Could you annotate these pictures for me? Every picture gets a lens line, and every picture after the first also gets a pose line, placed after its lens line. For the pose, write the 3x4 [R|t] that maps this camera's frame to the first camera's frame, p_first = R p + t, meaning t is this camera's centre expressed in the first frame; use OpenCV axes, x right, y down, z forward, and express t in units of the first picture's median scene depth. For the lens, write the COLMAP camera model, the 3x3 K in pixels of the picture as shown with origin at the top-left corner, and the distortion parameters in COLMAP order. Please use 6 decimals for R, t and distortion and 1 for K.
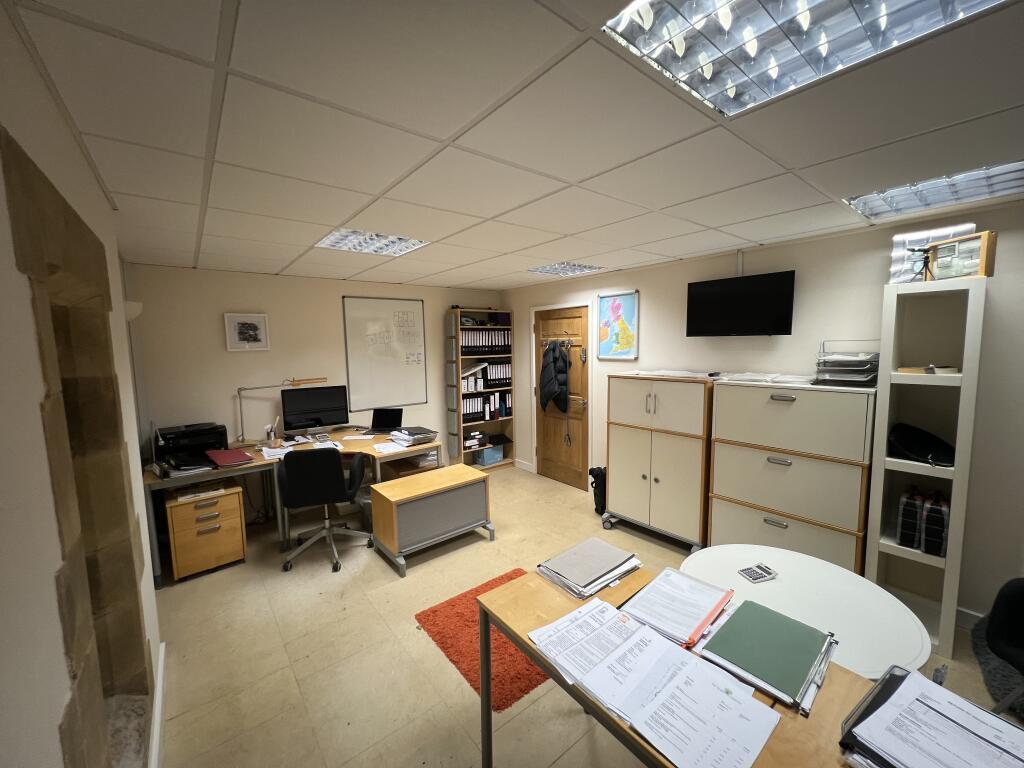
lens RADIAL K [[408.4, 0, 510.2], [0, 408.4, 383.8], [0, 0, 1]] dist [-0.003427, 0.000719]
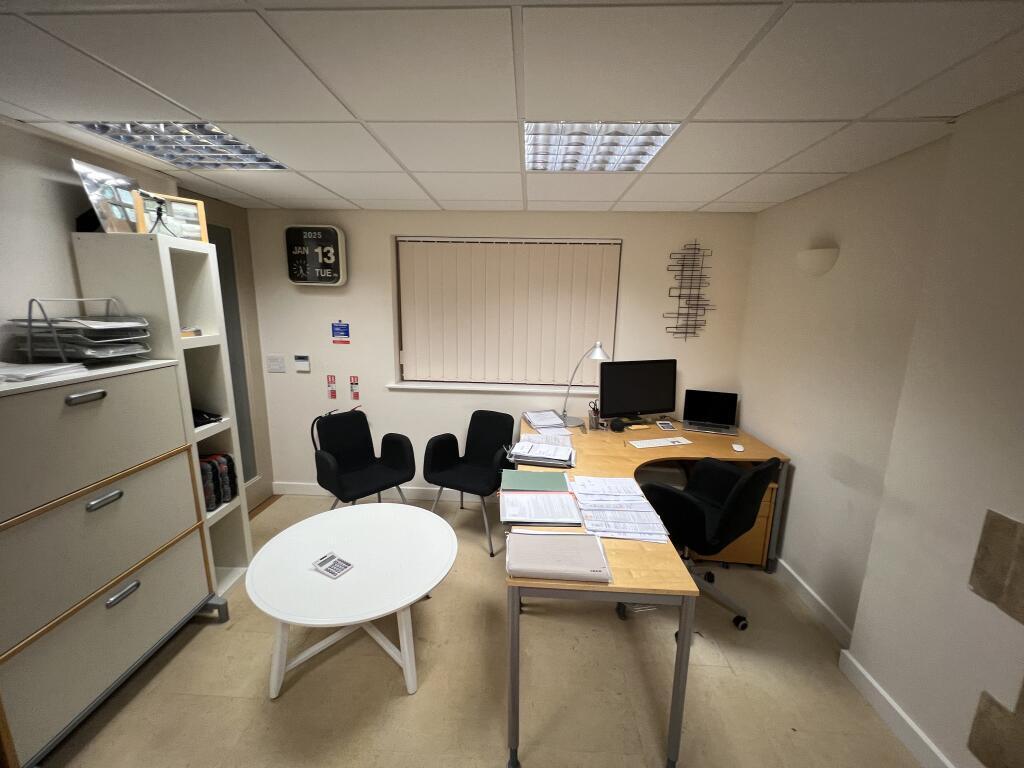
lens RADIAL K [[408.4, 0, 508.7], [0, 408.4, 382.7], [0, 0, 1]] dist [-0.003427, 0.000719]
pose [[-0.748452, -0.120940, 0.652068, -0.115653], [0.064923, 0.965147, 0.253527, -0.065990], [-0.660004, 0.232087, -0.714514, 0.698199]]
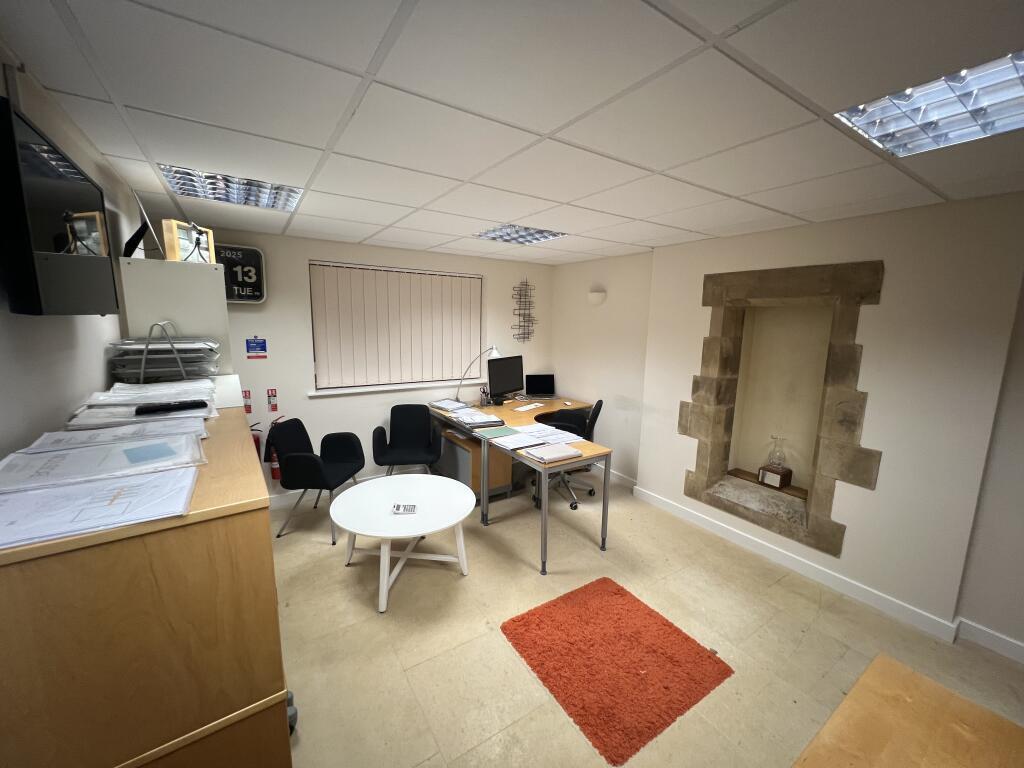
lens RADIAL K [[408.4, 0, 508.6], [0, 408.4, 382.3], [0, 0, 1]] dist [-0.003427, 0.000719]
pose [[-0.995246, -0.016871, 0.095918, 0.093592], [0.008268, 0.966689, 0.255820, -0.125443], [-0.097039, 0.255397, -0.961954, 1.125490]]
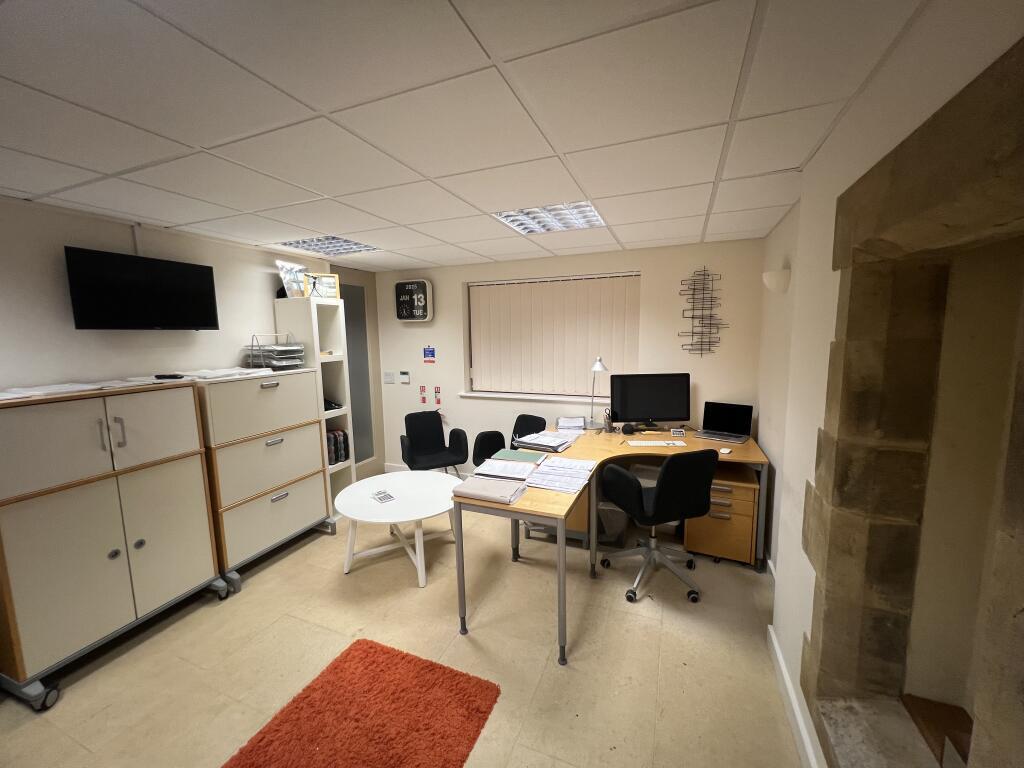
lens RADIAL K [[408.4, 0, 508.3], [0, 408.4, 382.5], [0, 0, 1]] dist [-0.003427, 0.000719]
pose [[-0.481974, -0.077873, 0.872718, -0.431089], [0.116186, 0.981566, 0.151752, -0.046044], [-0.868448, 0.174538, -0.464041, 0.654894]]
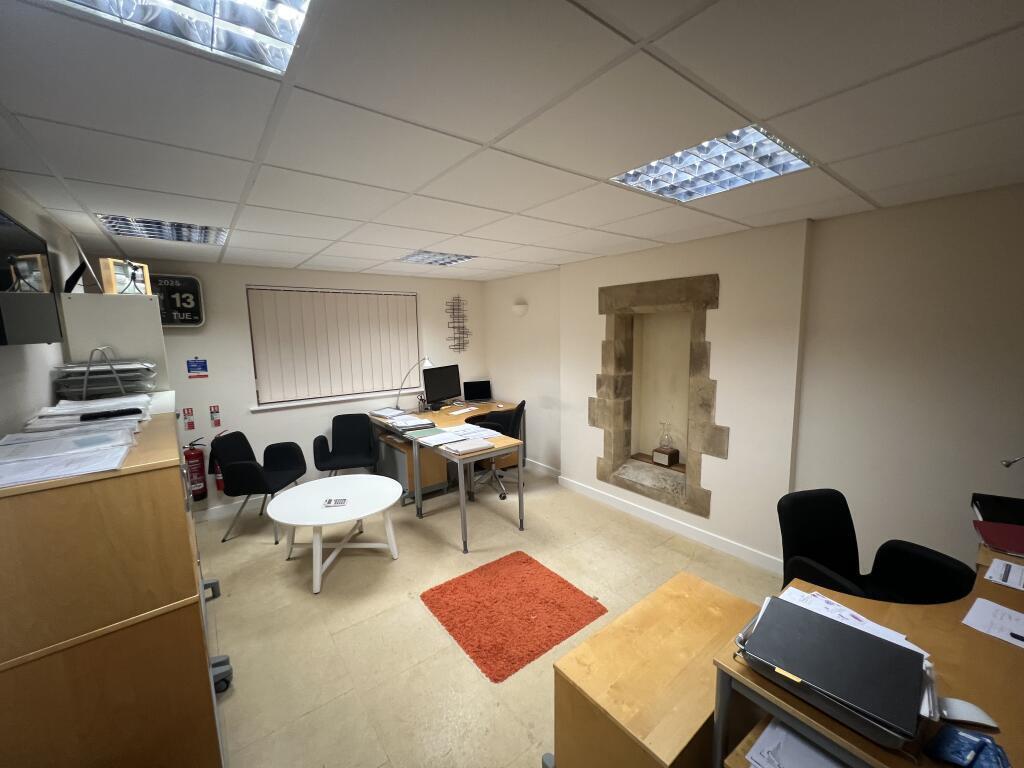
lens RADIAL K [[408.4, 0, 508.9], [0, 408.4, 382.6], [0, 0, 1]] dist [-0.003427, 0.000719]
pose [[-0.999205, 0.034721, 0.019602, -0.023069], [0.038332, 0.971816, 0.232602, -0.136257], [-0.010973, 0.233169, -0.972374, 1.236204]]
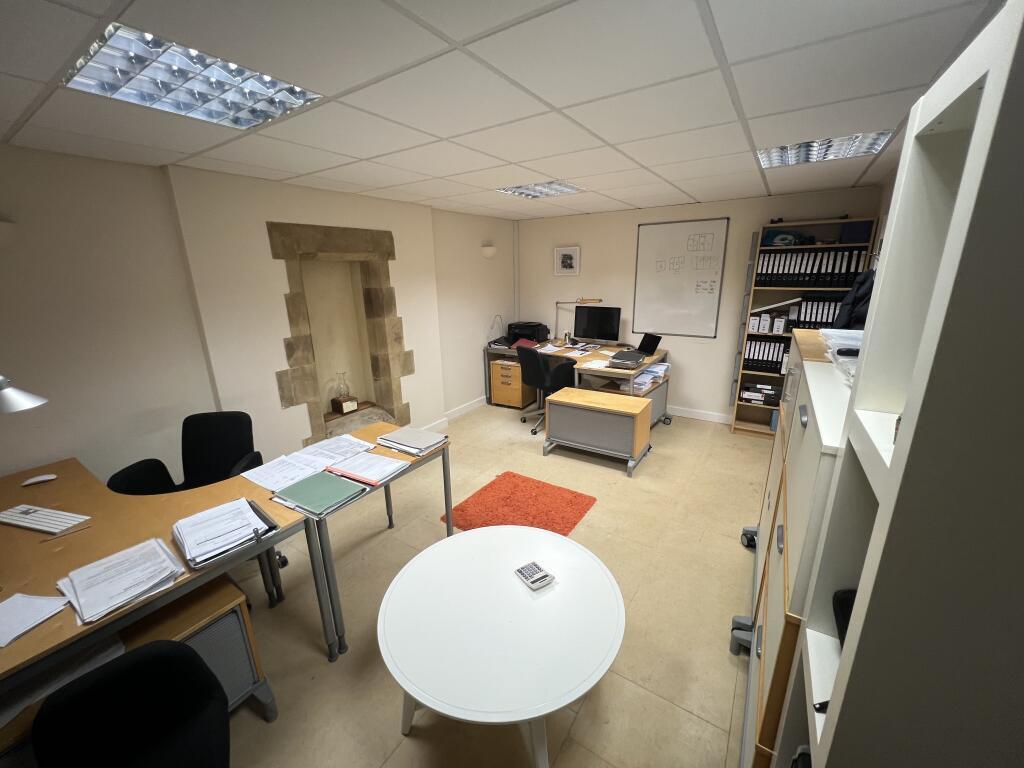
lens RADIAL K [[408.4, 0, 508.3], [0, 408.4, 384.4], [0, 0, 1]] dist [-0.003427, 0.000719]
pose [[0.303142, 0.268371, -0.914375, 0.670741], [-0.083581, 0.963315, 0.255025, -0.060422], [0.949273, -0.000884, 0.314452, 0.374261]]
